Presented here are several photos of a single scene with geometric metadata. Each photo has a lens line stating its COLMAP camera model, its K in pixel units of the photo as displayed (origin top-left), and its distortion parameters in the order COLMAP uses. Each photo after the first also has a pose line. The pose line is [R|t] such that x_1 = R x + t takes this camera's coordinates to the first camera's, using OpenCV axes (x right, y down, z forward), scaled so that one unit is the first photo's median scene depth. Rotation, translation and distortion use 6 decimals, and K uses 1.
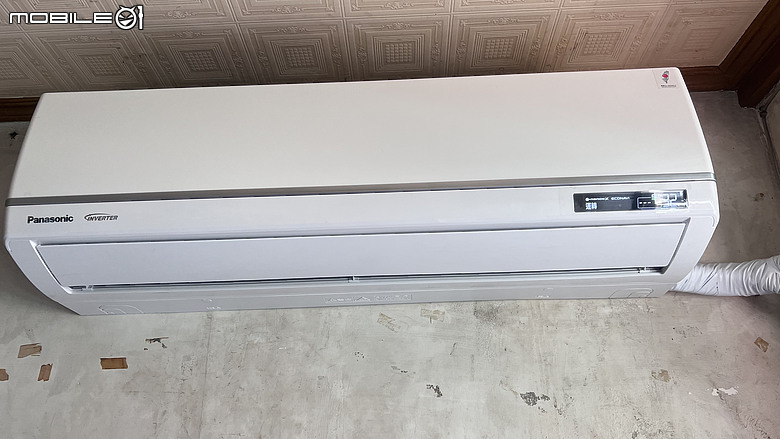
lens RADIAL K [[602.9, 0, 388.6], [0, 602.9, 222.5], [0, 0, 1]] dist [0.016537, -0.019123]
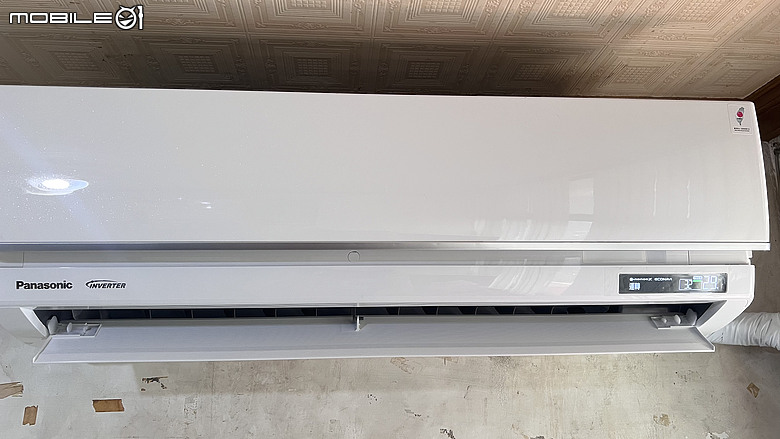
lens RADIAL K [[602.9, 0, 390.0], [0, 602.9, 221.1], [0, 0, 1]] dist [0.016537, -0.019123]
pose [[0.991565, 0.031490, 0.125727, -0.153597], [-0.053409, 0.983122, 0.174983, -0.236094], [-0.118095, -0.180222, 0.976511, 0.093436]]
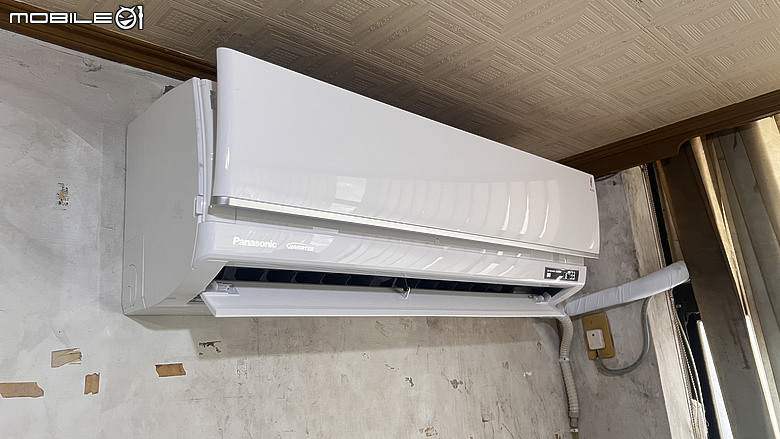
lens RADIAL K [[602.9, 0, 392.7], [0, 602.9, 222.4], [0, 0, 1]] dist [0.016537, -0.019123]
pose [[0.674723, 0.134857, 0.725646, -0.943256], [-0.249115, 0.967082, 0.051906, -0.119579], [-0.694760, -0.215791, 0.686107, 0.183300]]
